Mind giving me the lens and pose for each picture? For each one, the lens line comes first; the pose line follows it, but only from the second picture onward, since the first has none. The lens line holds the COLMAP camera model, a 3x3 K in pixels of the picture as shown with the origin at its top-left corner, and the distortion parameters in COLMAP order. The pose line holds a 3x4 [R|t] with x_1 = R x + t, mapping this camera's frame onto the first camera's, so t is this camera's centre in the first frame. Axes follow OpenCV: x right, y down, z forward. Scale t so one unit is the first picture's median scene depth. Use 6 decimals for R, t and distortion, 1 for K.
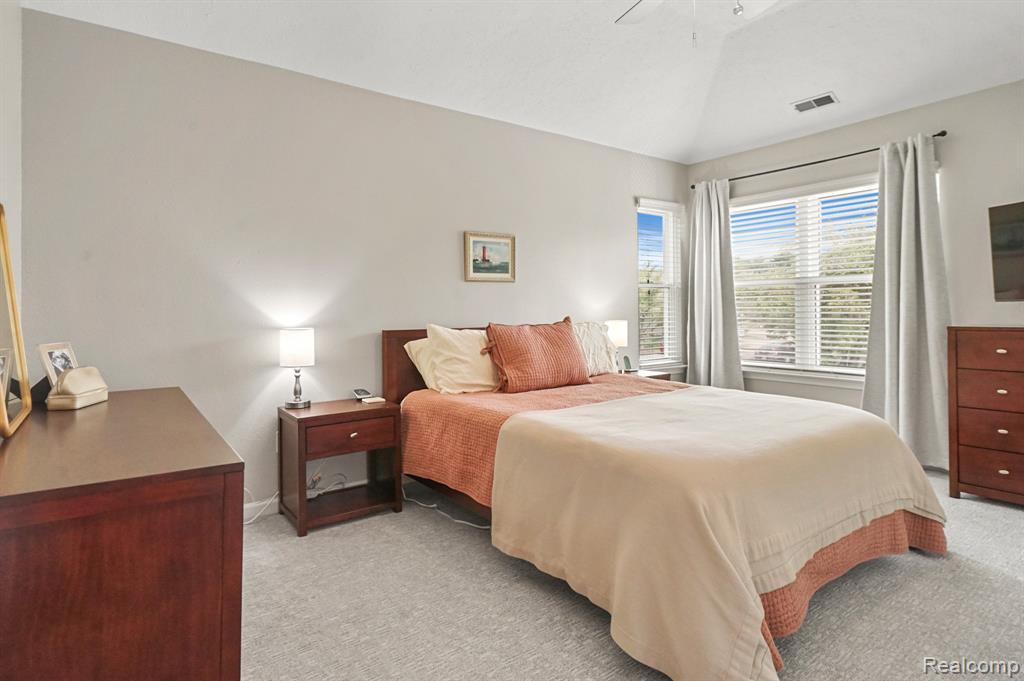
lens RADIAL K [[549.7, 0, 512.4], [0, 549.7, 304.5], [0, 0, 1]] dist [-0.004848, 0.000373]
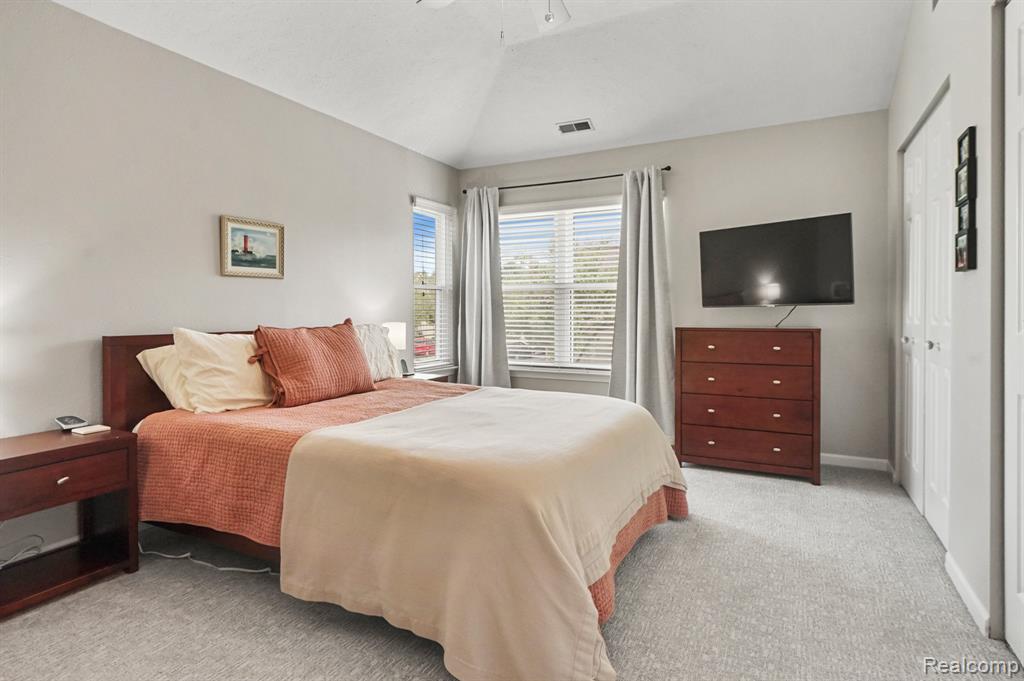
lens RADIAL K [[544.9, 0, 508.9], [0, 544.9, 312.2], [0, 0, 1]] dist [-0.002932, 0.001834]
pose [[0.896088, 0.006790, 0.443824, -0.066415], [-0.011522, 0.999902, 0.007967, 0.001597], [-0.443727, -0.012253, 0.896078, 0.075873]]
